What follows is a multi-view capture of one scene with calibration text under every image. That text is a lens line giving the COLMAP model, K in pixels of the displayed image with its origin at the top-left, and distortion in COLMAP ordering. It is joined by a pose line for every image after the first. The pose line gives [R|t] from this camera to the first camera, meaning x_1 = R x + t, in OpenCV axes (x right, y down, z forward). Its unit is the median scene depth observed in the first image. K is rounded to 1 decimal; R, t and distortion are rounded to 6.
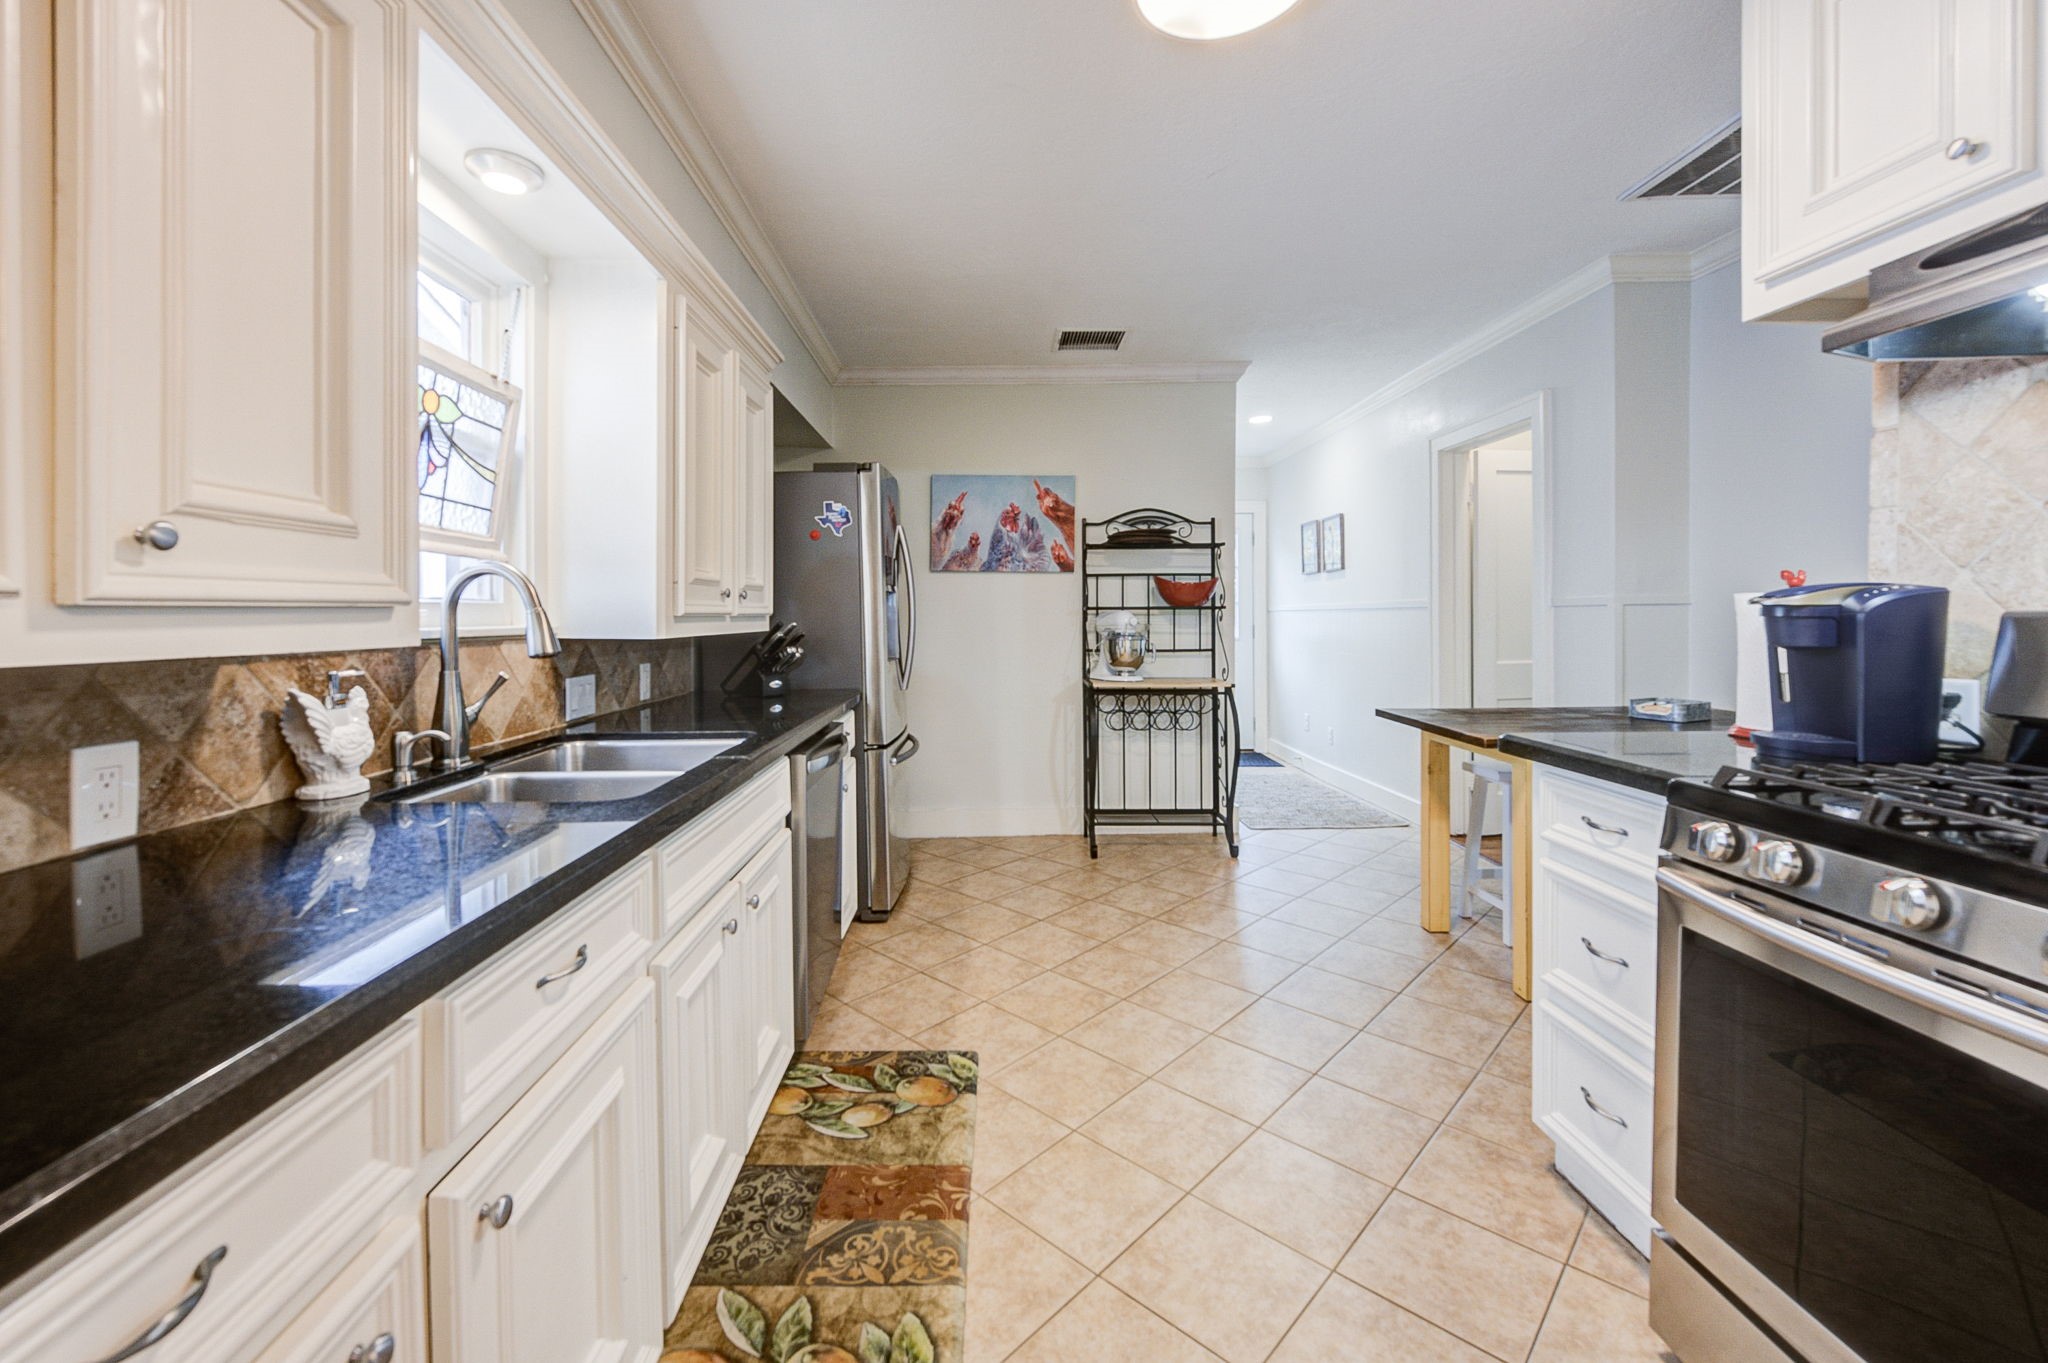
lens RADIAL K [[828.2, 0, 975.2], [0, 828.2, 624.1], [0, 0, 1]] dist [-0.010457, 0.000520]
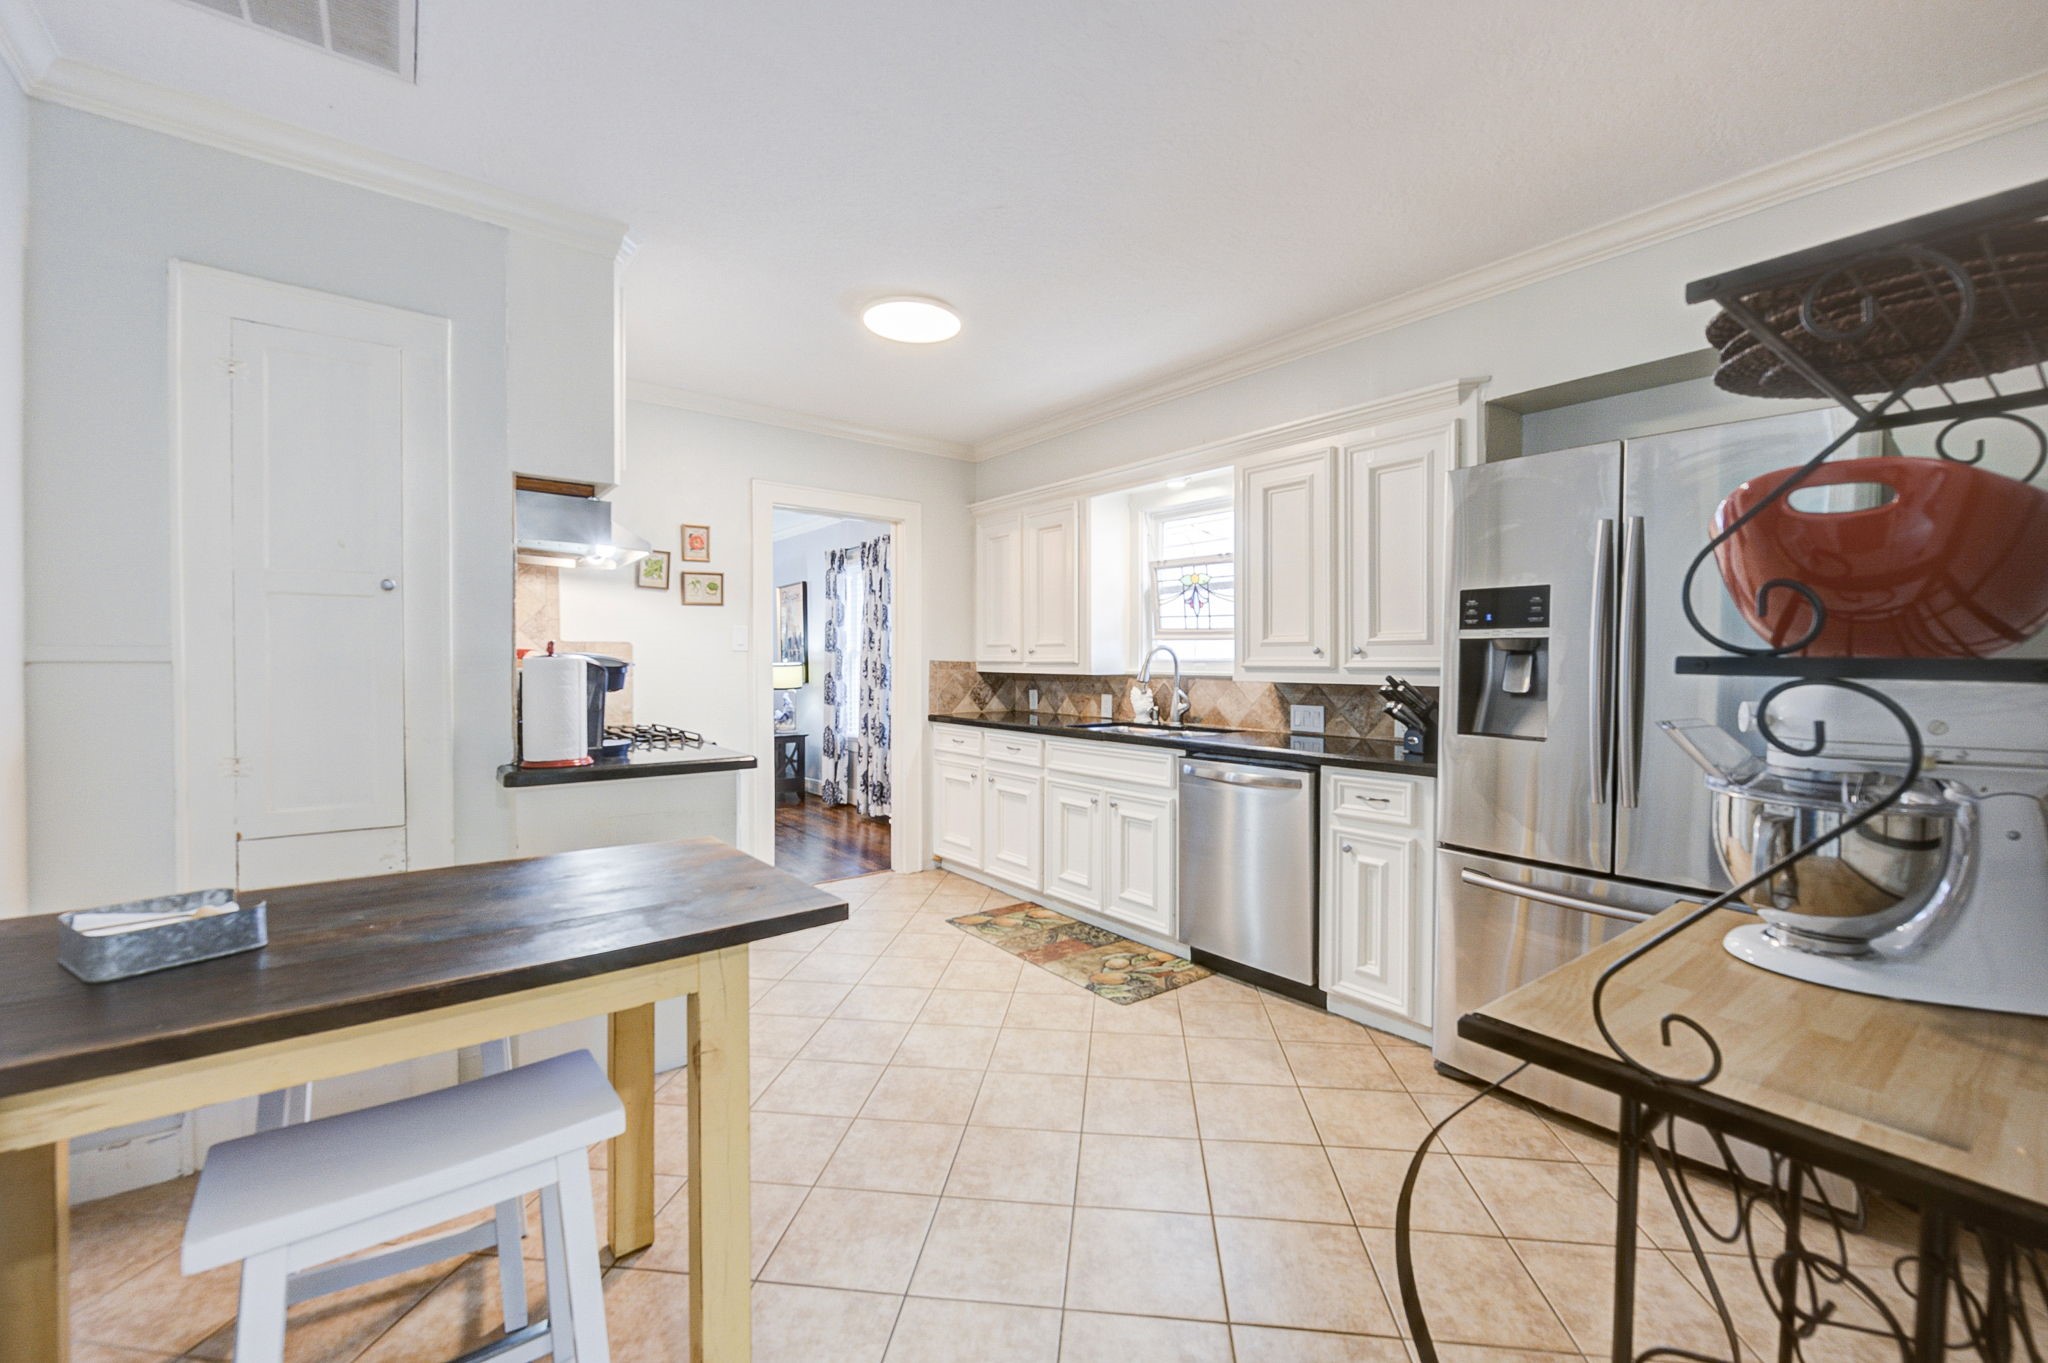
lens RADIAL K [[828.2, 0, 1049.9], [0, 828.2, 669.0], [0, 0, 1]] dist [-0.010457, 0.000520]
pose [[-0.764536, 0.009896, -0.644505, 1.208262], [-0.002435, 0.999831, 0.018240, -0.043933], [0.644576, 0.015514, -0.764383, 2.503985]]
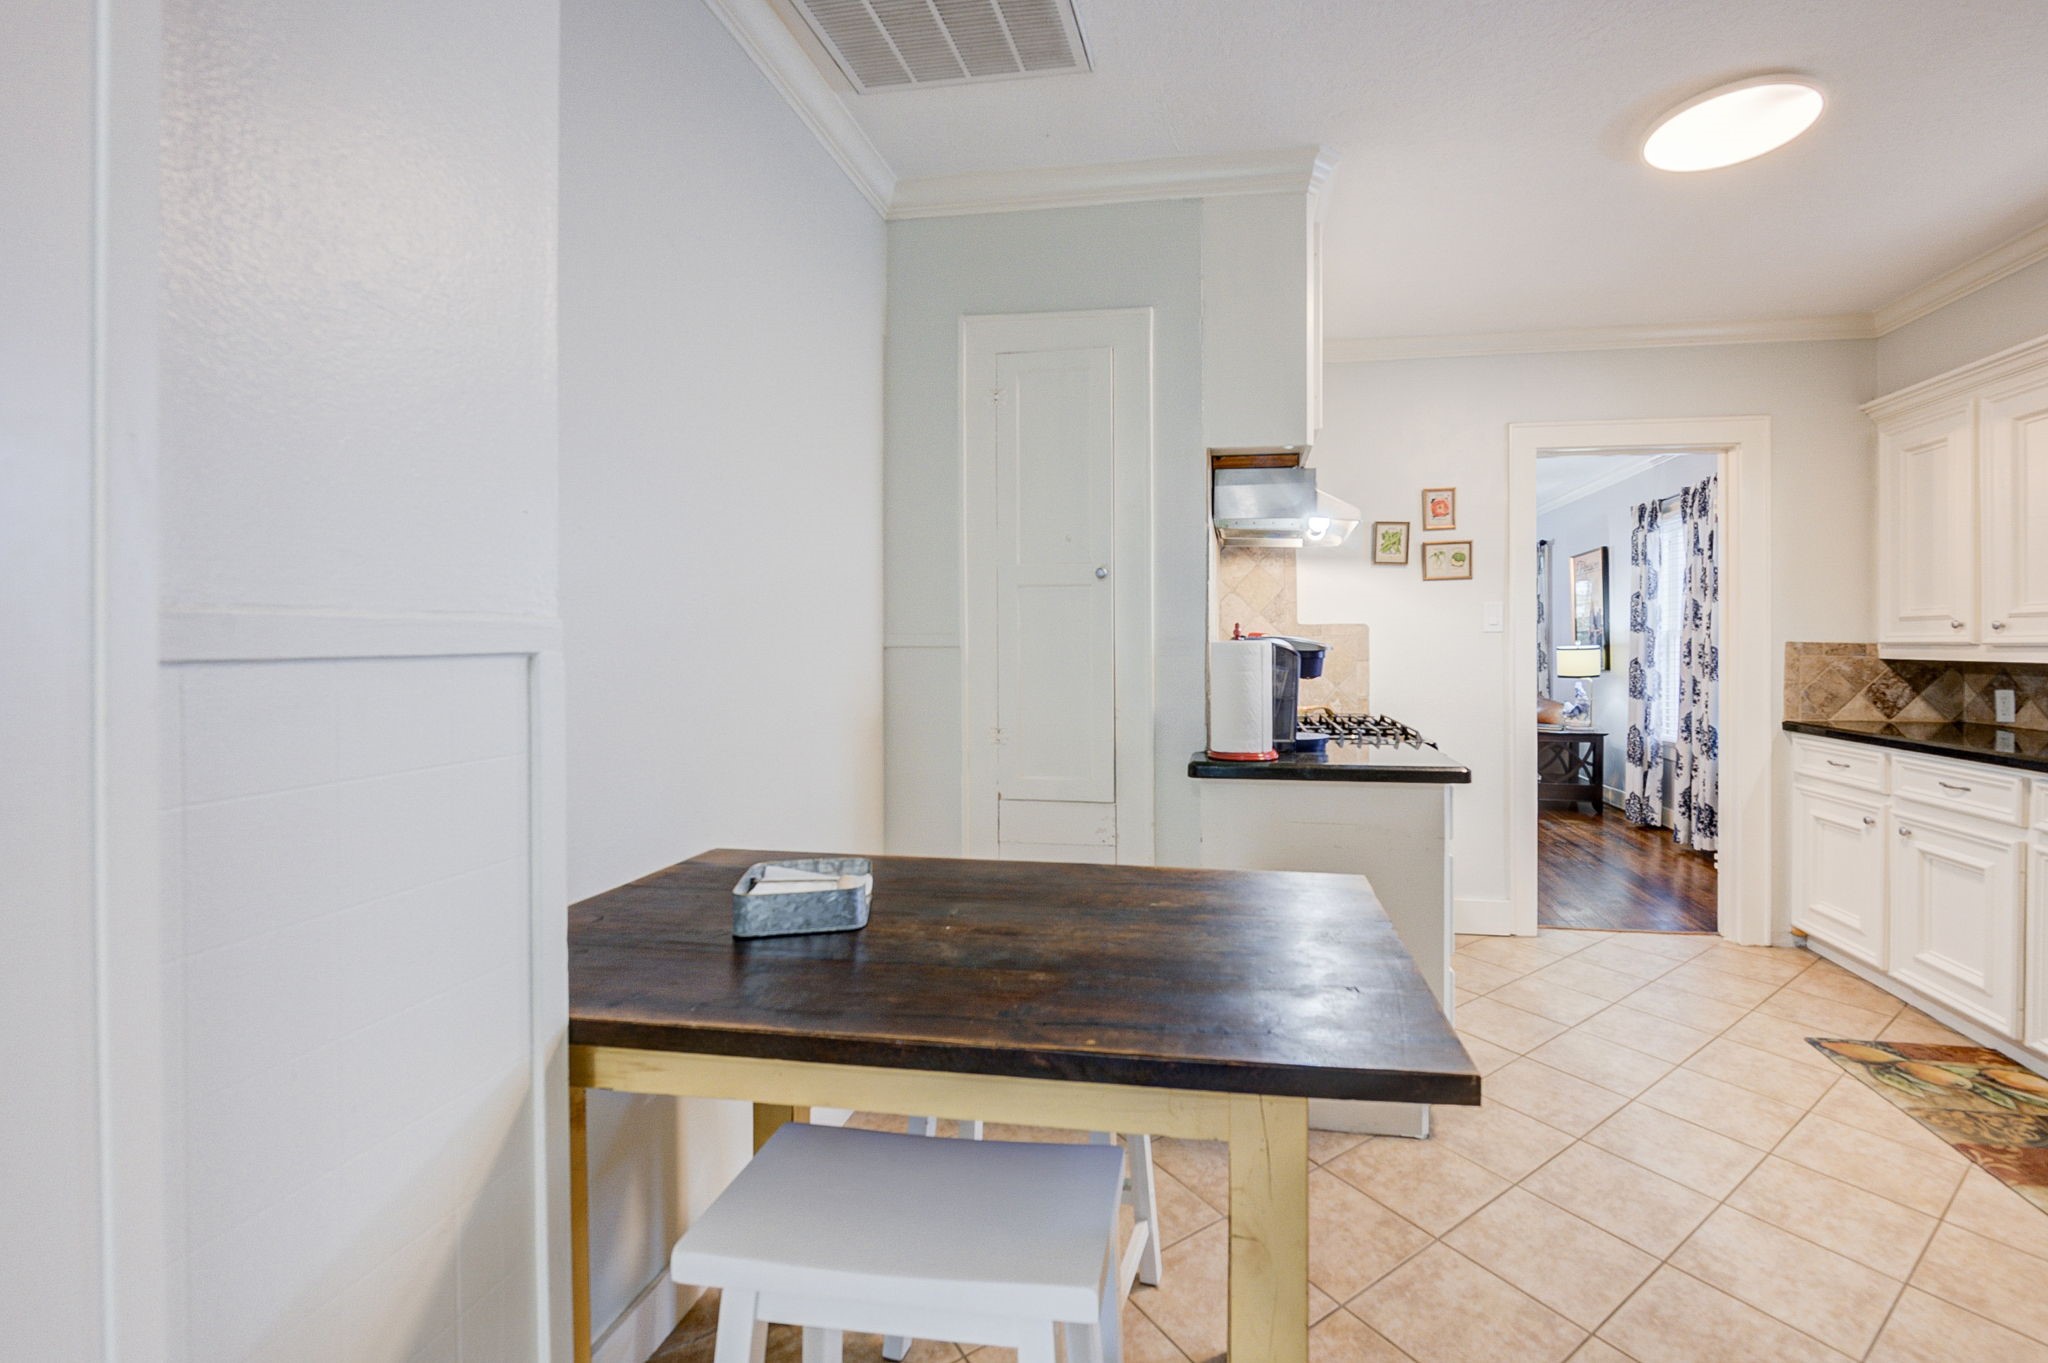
lens RADIAL K [[847.2, 0, 1097.4], [0, 847.2, 652.4], [0, 0, 1]] dist [-0.013382, 0.000420]
pose [[-0.988322, 0.008049, 0.152166, 0.994216], [0.010289, 0.999850, 0.013935, -0.039016], [-0.152031, 0.015338, -0.988257, 2.263929]]
